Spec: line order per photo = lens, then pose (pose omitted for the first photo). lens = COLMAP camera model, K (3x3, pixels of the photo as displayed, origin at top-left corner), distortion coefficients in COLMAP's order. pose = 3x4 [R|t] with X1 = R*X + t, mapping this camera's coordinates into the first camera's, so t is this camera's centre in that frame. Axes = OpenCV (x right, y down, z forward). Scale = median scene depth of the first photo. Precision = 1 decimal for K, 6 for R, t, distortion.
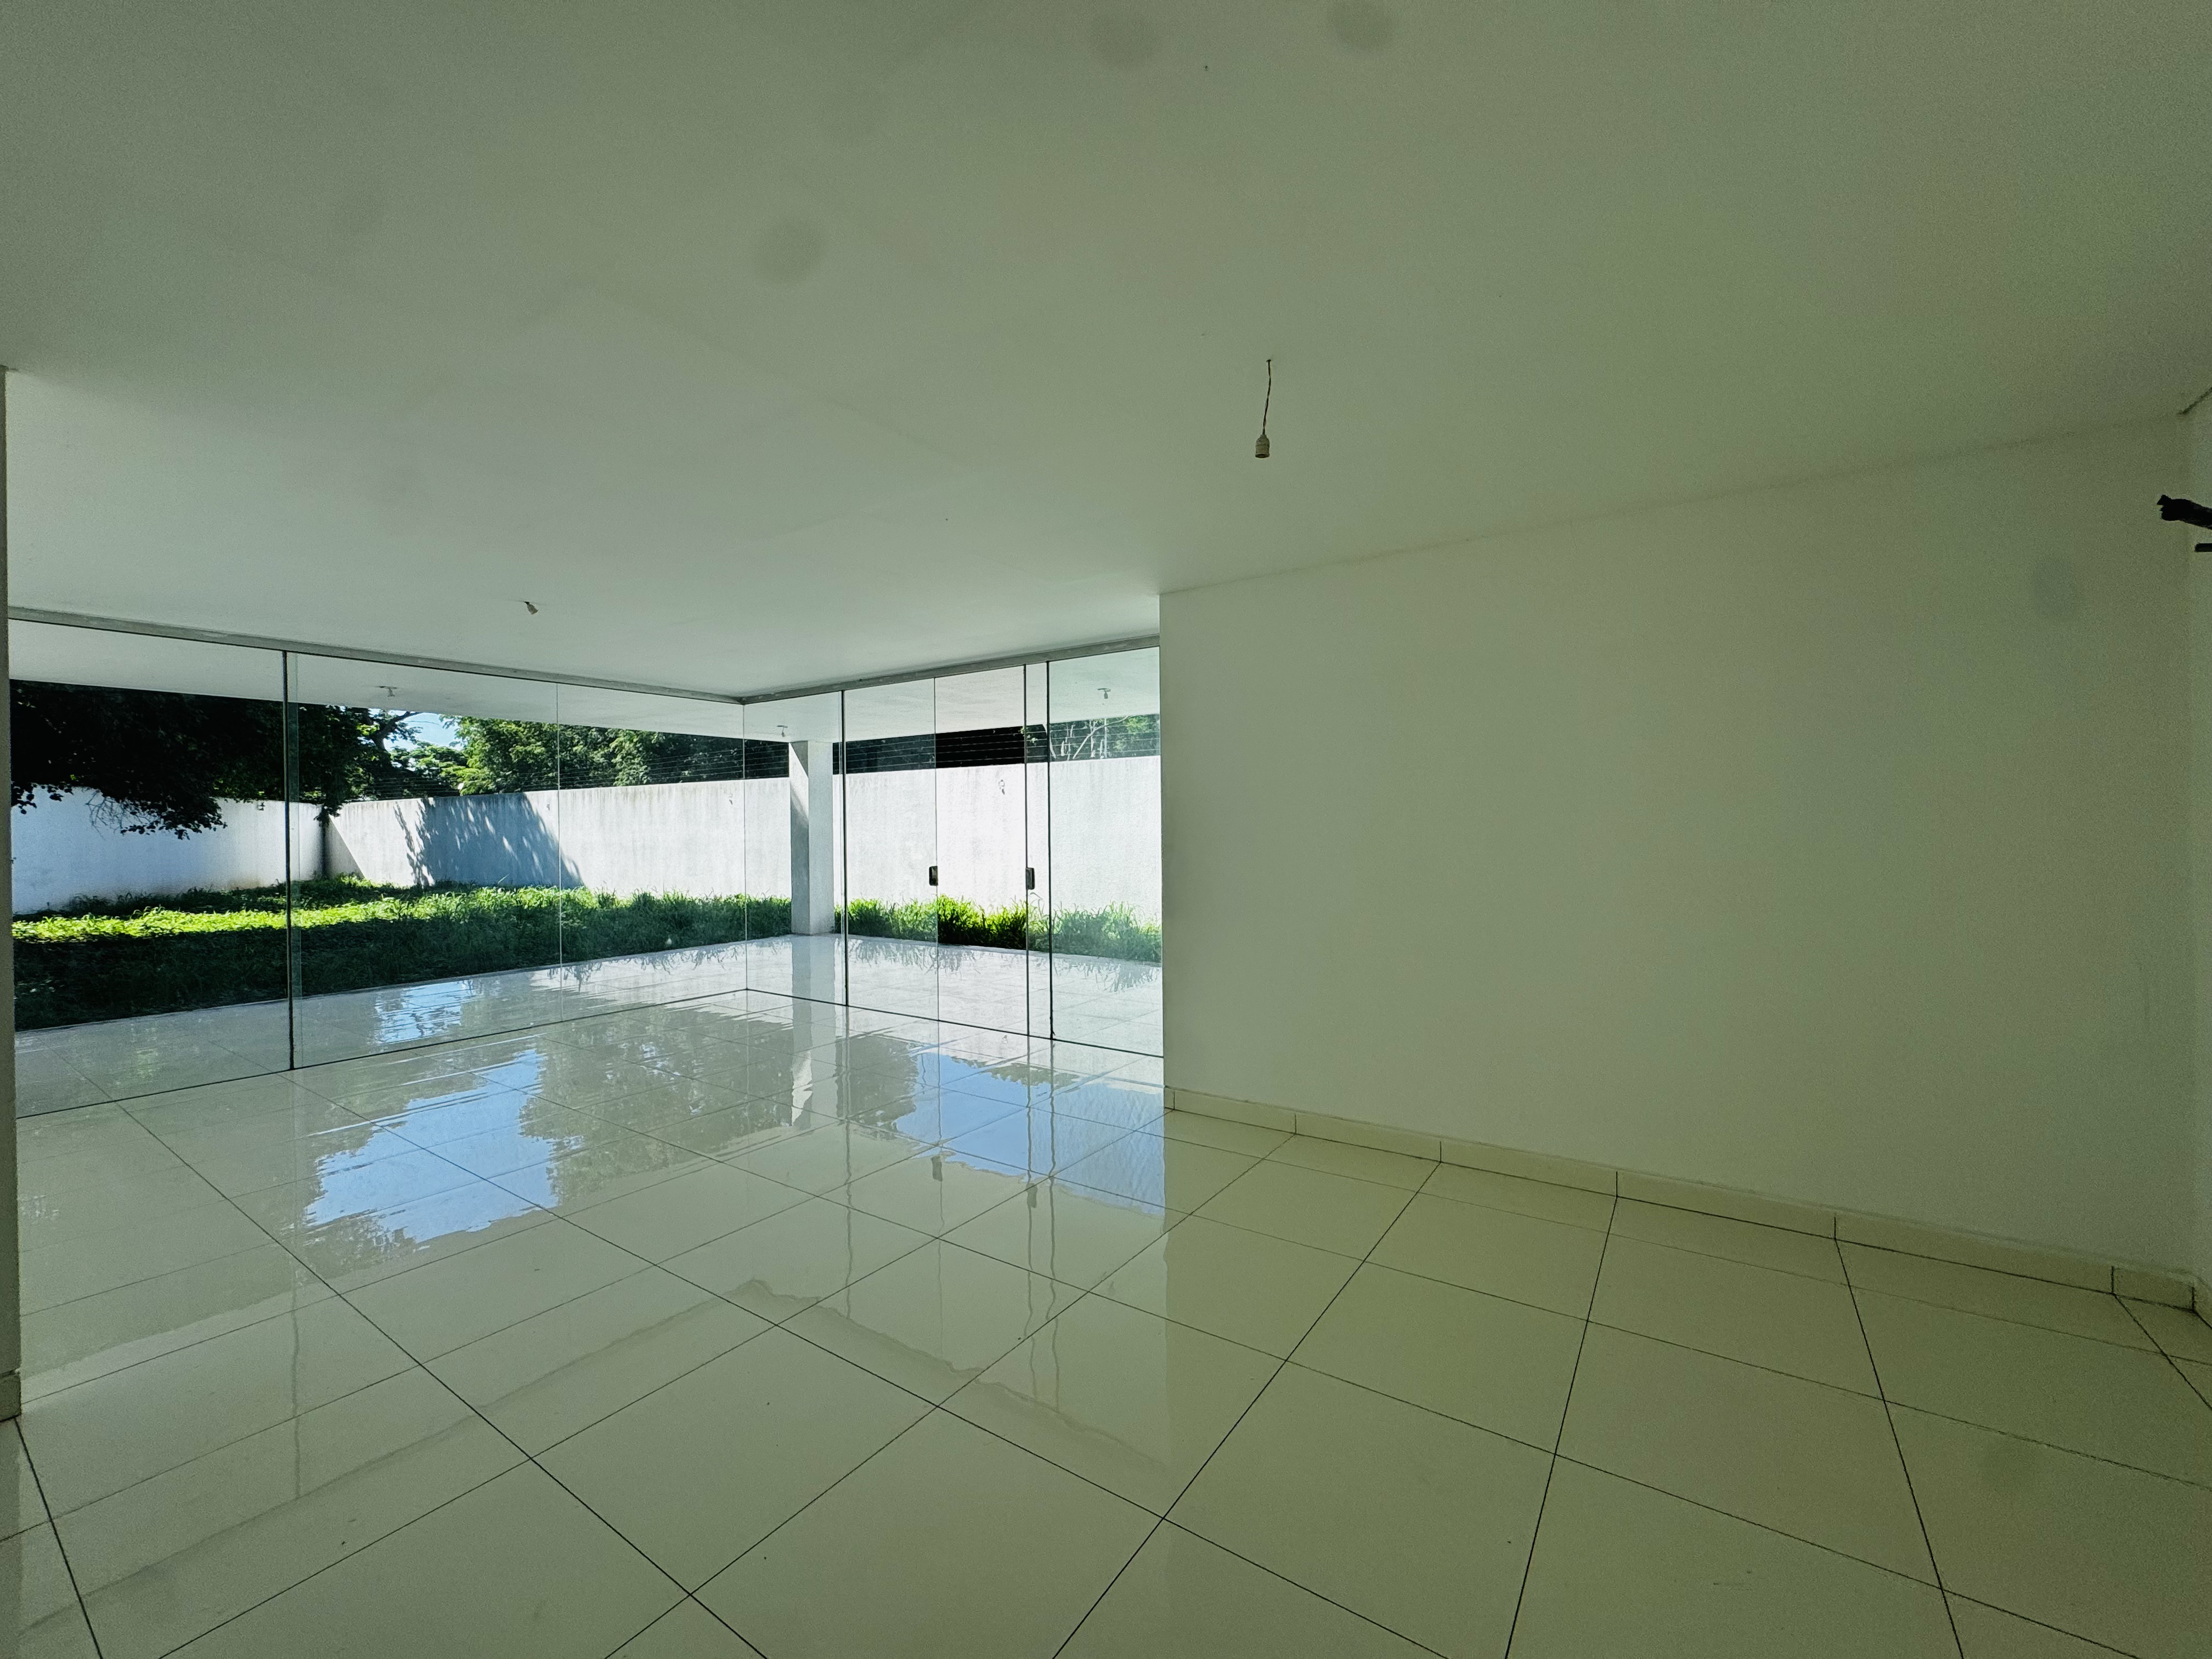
lens RADIAL K [[885.4, 0, 1100.6], [0, 885.4, 833.3], [0, 0, 1]] dist [-0.002866, -0.000464]
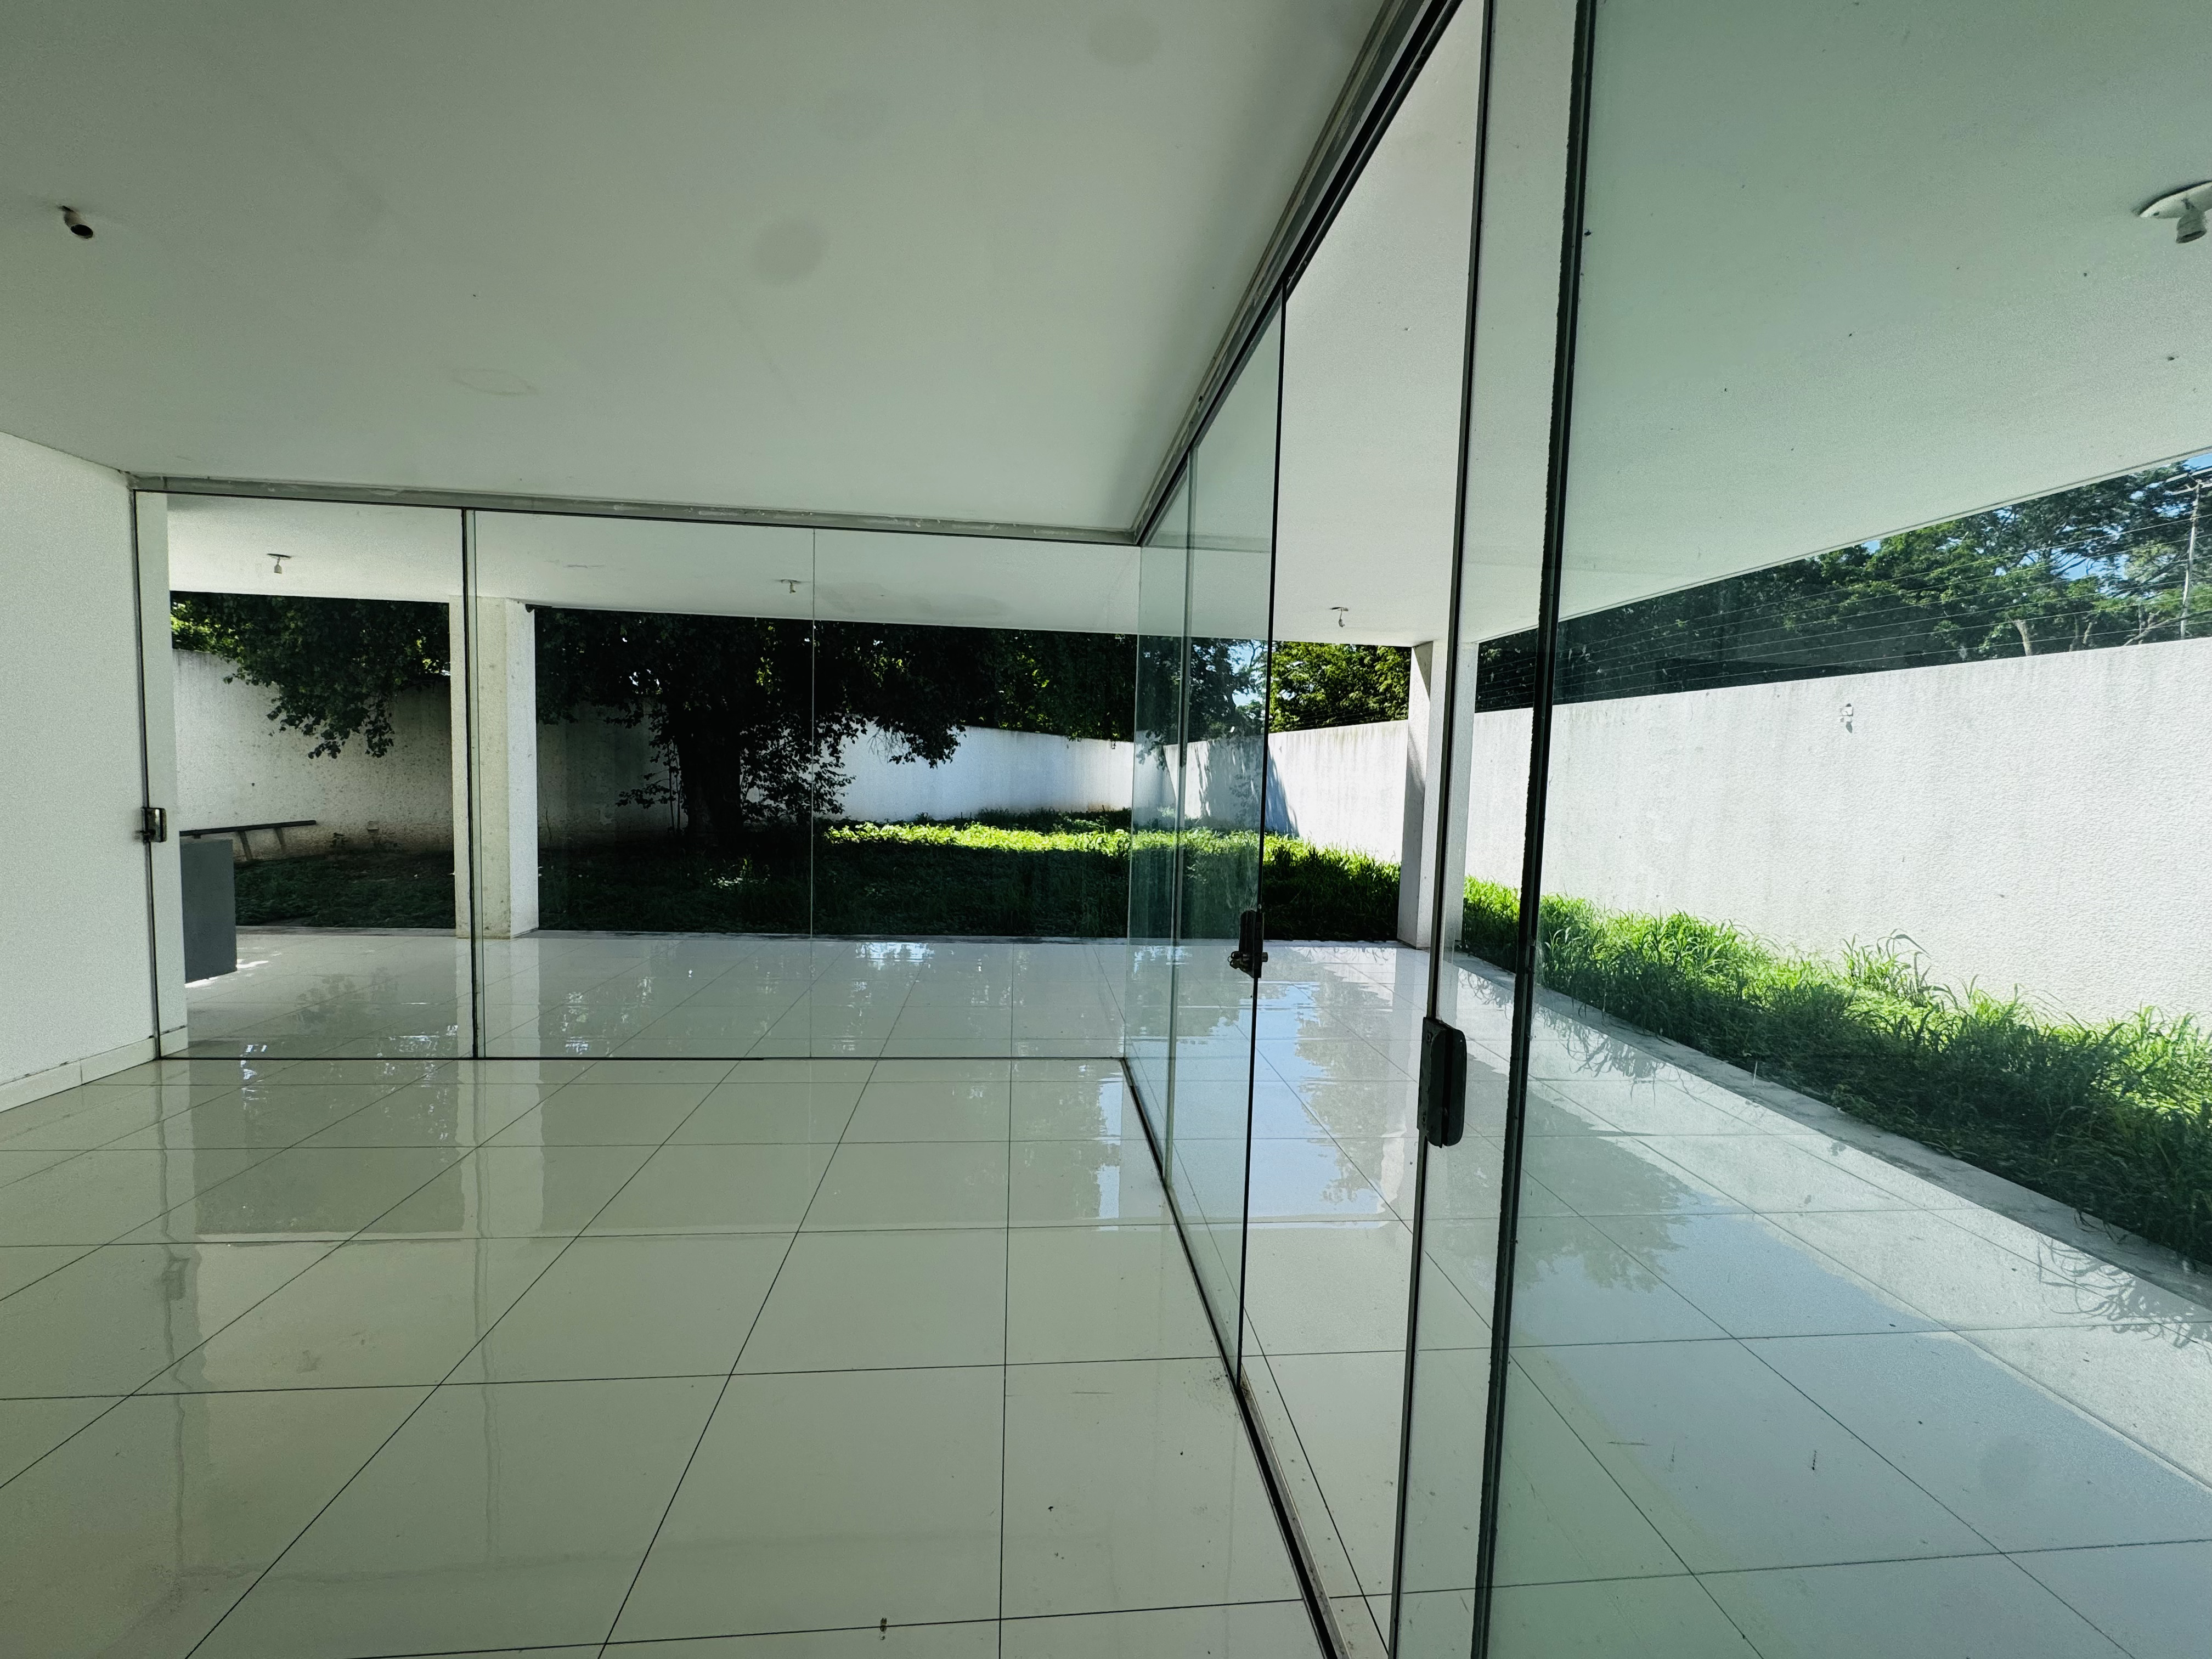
lens RADIAL K [[885.4, 0, 1108.5], [0, 885.4, 816.8], [0, 0, 1]] dist [-0.002866, -0.000464]
pose [[0.642544, 0.074051, -0.762662, 0.008350], [-0.045853, 0.997252, 0.058197, -0.006178], [0.764875, -0.002424, 0.644174, 0.405075]]
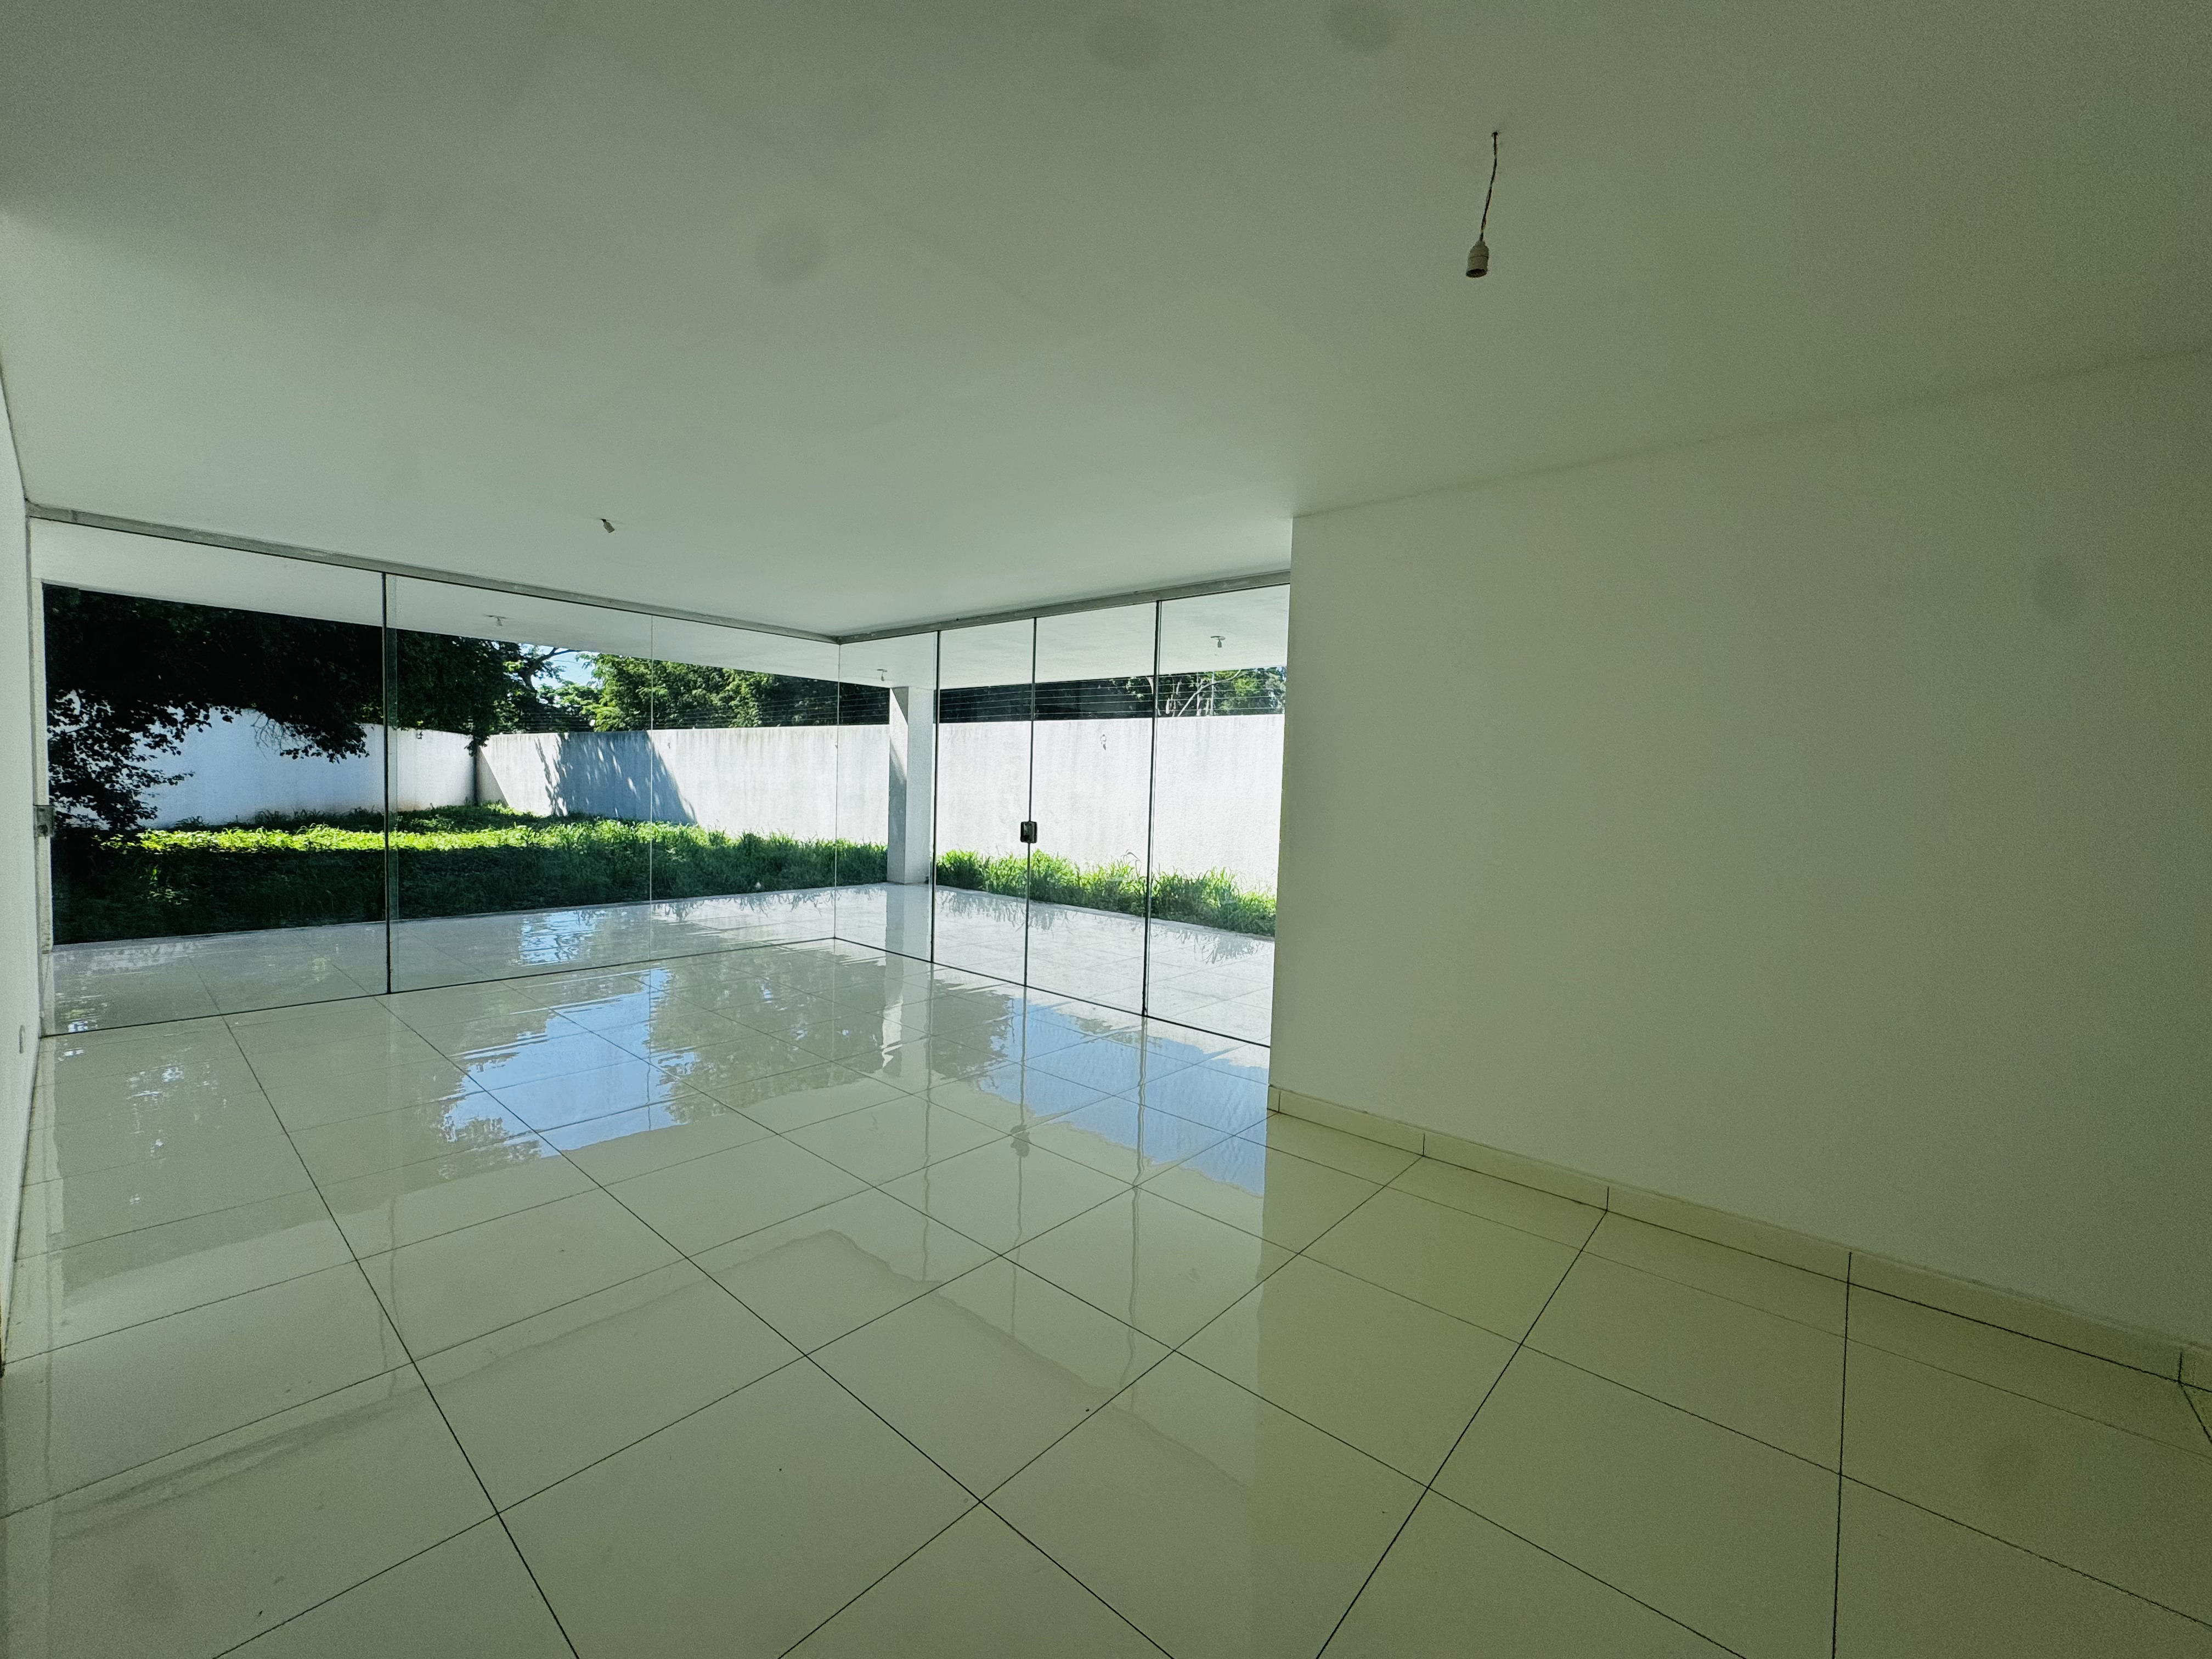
lens RADIAL K [[885.4, 0, 1096.9], [0, 885.4, 833.9], [0, 0, 1]] dist [-0.002866, -0.000464]
pose [[0.992119, 0.049155, -0.115255, -0.003138], [-0.043673, 0.997813, 0.049626, 0.000268], [0.117442, -0.044201, 0.992096, 0.044617]]
